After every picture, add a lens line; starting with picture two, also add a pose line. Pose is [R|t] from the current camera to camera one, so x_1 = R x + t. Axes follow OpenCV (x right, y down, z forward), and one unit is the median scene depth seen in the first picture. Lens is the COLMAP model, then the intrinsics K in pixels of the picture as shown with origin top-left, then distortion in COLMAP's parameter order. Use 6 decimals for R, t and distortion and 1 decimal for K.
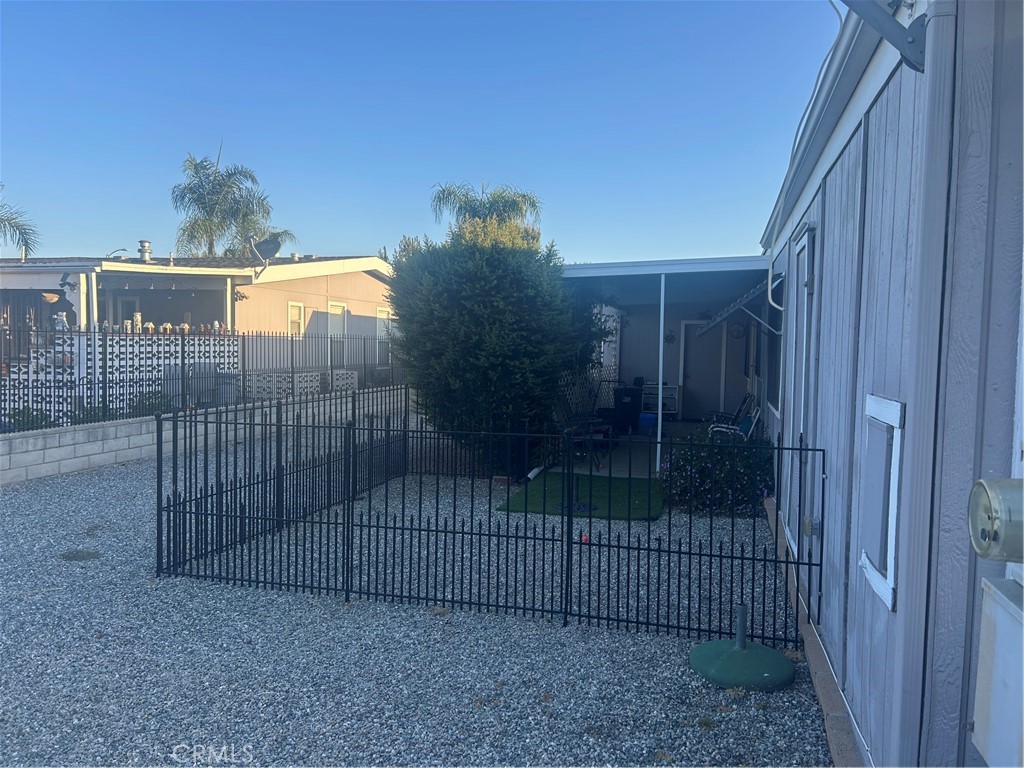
lens RADIAL K [[784.3, 0, 510.4], [0, 784.3, 389.9], [0, 0, 1]] dist [0.075362, -0.059487]
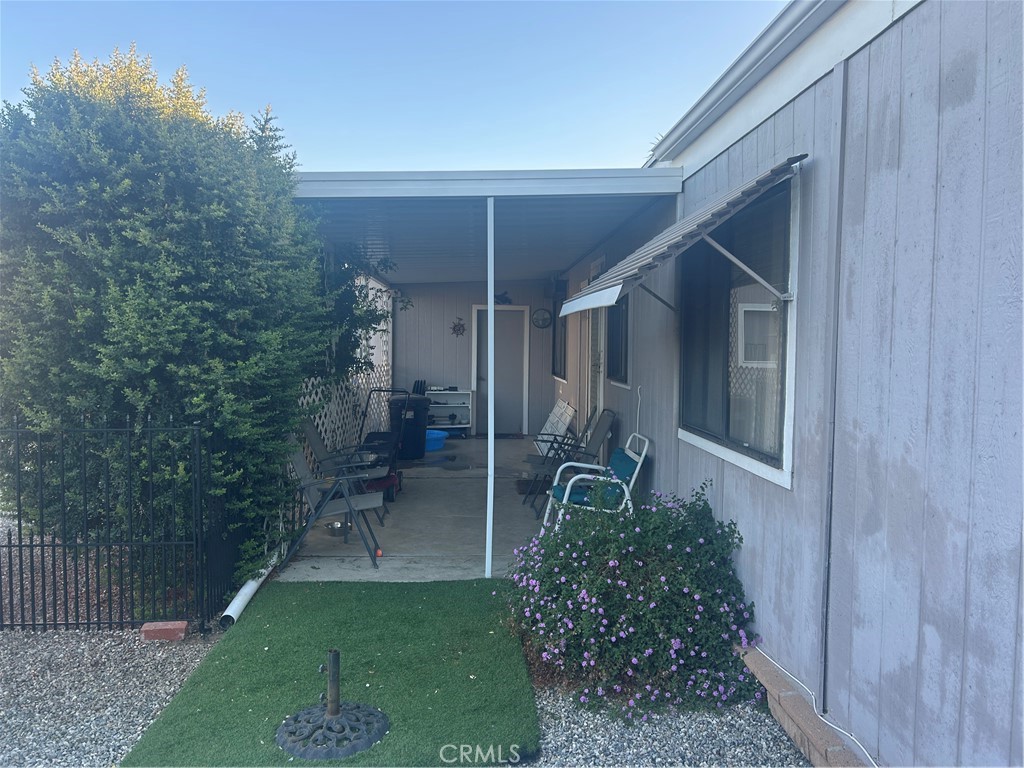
lens RADIAL K [[784.3, 0, 510.4], [0, 784.3, 389.9], [0, 0, 1]] dist [0.075362, -0.059487]
pose [[0.954034, -0.027604, 0.298425, 0.045817], [0.026286, 0.999619, 0.008431, -0.021850], [-0.298544, -0.000200, 0.954396, 0.503668]]
